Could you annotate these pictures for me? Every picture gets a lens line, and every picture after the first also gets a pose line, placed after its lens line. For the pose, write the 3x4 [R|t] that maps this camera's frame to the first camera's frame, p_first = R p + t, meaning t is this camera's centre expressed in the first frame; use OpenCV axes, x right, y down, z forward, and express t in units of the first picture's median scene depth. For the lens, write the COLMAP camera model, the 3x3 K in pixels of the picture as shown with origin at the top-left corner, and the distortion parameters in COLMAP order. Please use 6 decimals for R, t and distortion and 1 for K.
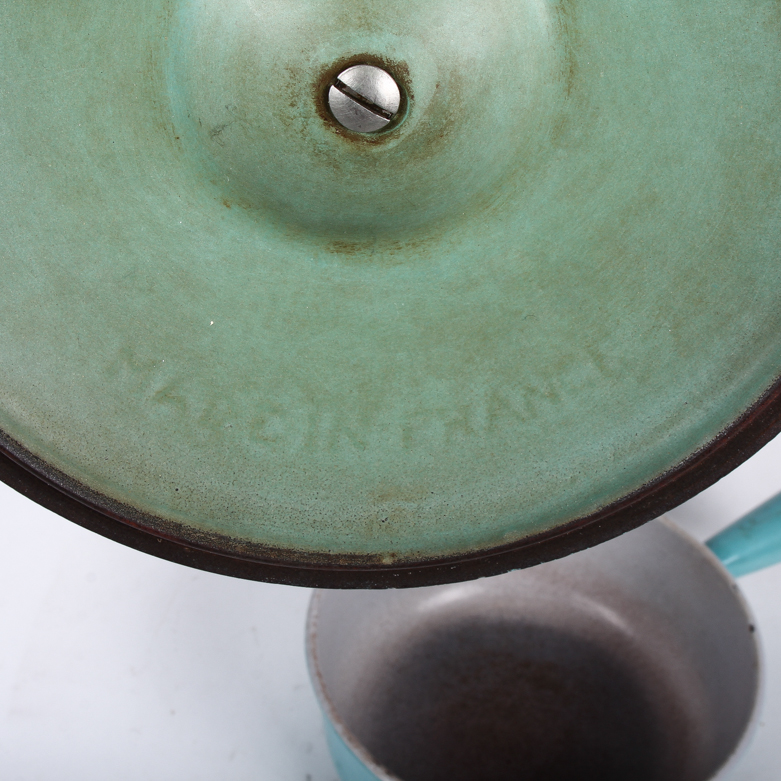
lens RADIAL K [[1351.8, 0, 390.5], [0, 1351.8, 390.5], [0, 0, 1]] dist [-0.119424, 0.135399]
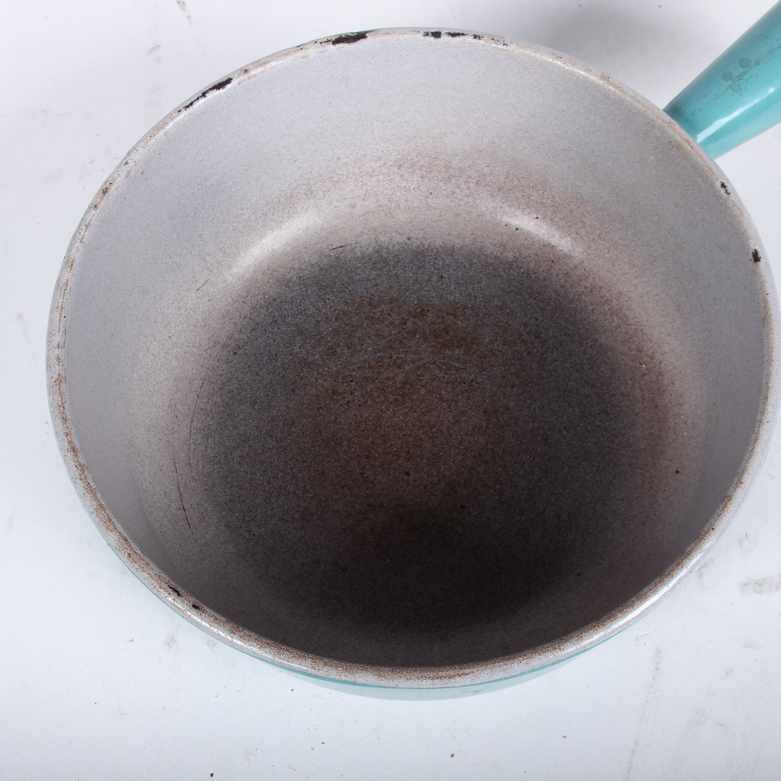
lens RADIAL K [[1351.8, 0, 390.5], [0, 1351.8, 390.5], [0, 0, 1]] dist [-0.119424, 0.135399]
pose [[0.988830, -0.148983, -0.004314, 0.128506], [0.138017, 0.904351, 0.403857, -0.057922], [-0.056267, -0.399942, 0.914812, 0.559630]]
